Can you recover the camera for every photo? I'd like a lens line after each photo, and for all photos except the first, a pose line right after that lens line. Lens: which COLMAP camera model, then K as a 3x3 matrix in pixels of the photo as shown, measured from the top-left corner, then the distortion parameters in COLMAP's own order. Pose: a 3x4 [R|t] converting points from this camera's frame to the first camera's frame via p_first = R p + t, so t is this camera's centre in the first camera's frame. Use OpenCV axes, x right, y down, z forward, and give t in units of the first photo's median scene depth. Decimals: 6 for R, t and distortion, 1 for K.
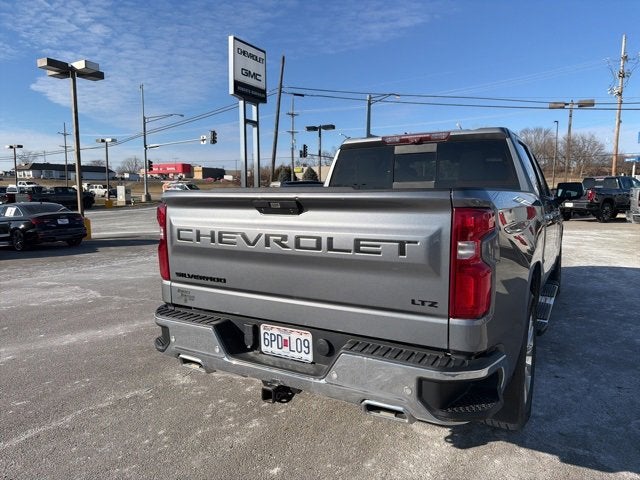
lens RADIAL K [[451.9, 0, 325.2], [0, 451.9, 243.7], [0, 0, 1]] dist [0.035093, -0.041882]
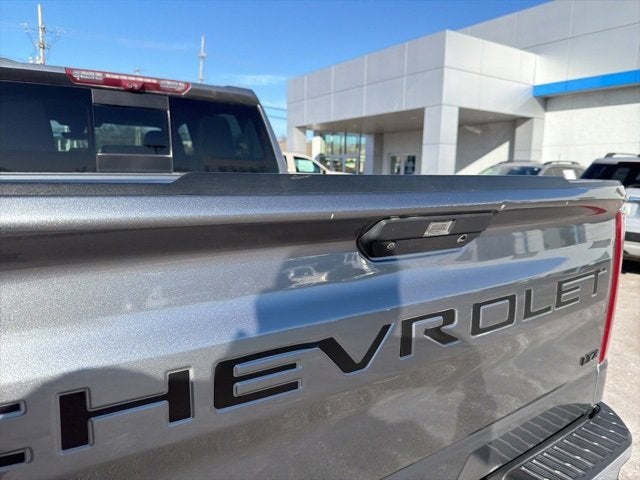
lens RADIAL K [[451.9, 0, 321.3], [0, 451.9, 240.6], [0, 0, 1]] dist [0.035093, -0.041882]
pose [[0.434919, -0.128781, 0.891213, -0.257944], [0.082367, 0.991261, 0.103043, -0.068244], [-0.896694, 0.028591, 0.441726, 0.529019]]
